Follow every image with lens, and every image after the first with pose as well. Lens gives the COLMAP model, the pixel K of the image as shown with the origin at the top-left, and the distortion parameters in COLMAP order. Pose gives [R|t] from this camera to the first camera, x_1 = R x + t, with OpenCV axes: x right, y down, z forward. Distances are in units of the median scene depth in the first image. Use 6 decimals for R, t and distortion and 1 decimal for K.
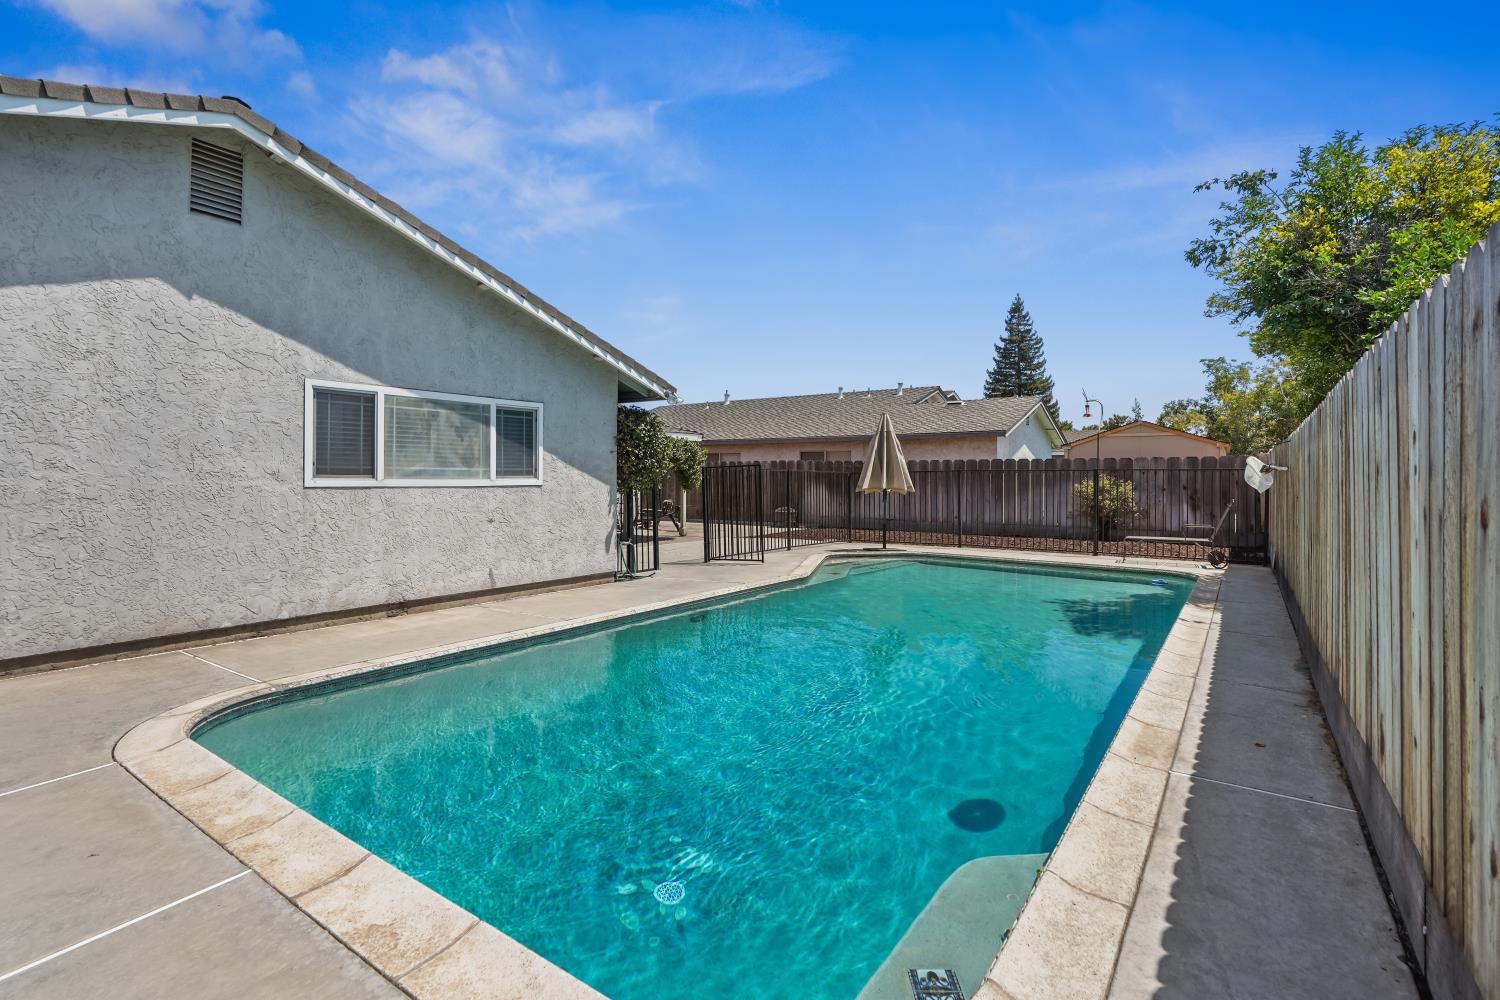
lens RADIAL K [[710.9, 0, 752.7], [0, 710.9, 494.0], [0, 0, 1]] dist [-0.073325, 0.032586]
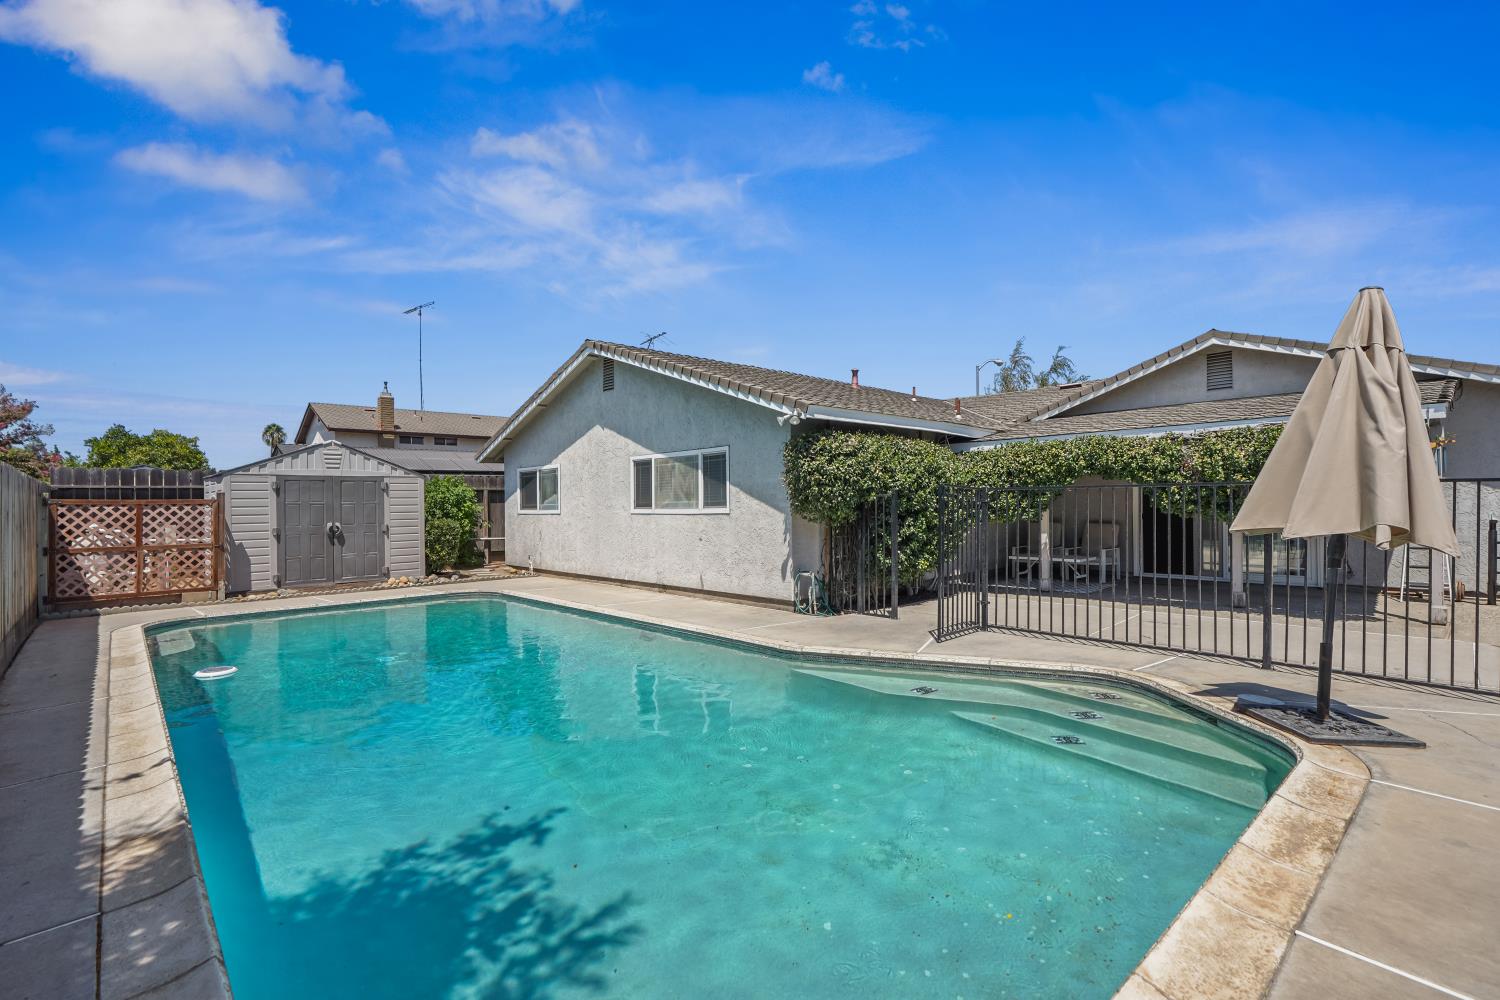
lens RADIAL K [[687.9, 0, 750.2], [0, 687.9, 498.4], [0, 0, 1]] dist [-0.002200, 0.000824]
pose [[-0.215320, -0.011860, -0.976472, 0.895847], [-0.008218, 0.999913, -0.010333, -0.027820], [0.976509, 0.005800, -0.215398, 1.362883]]
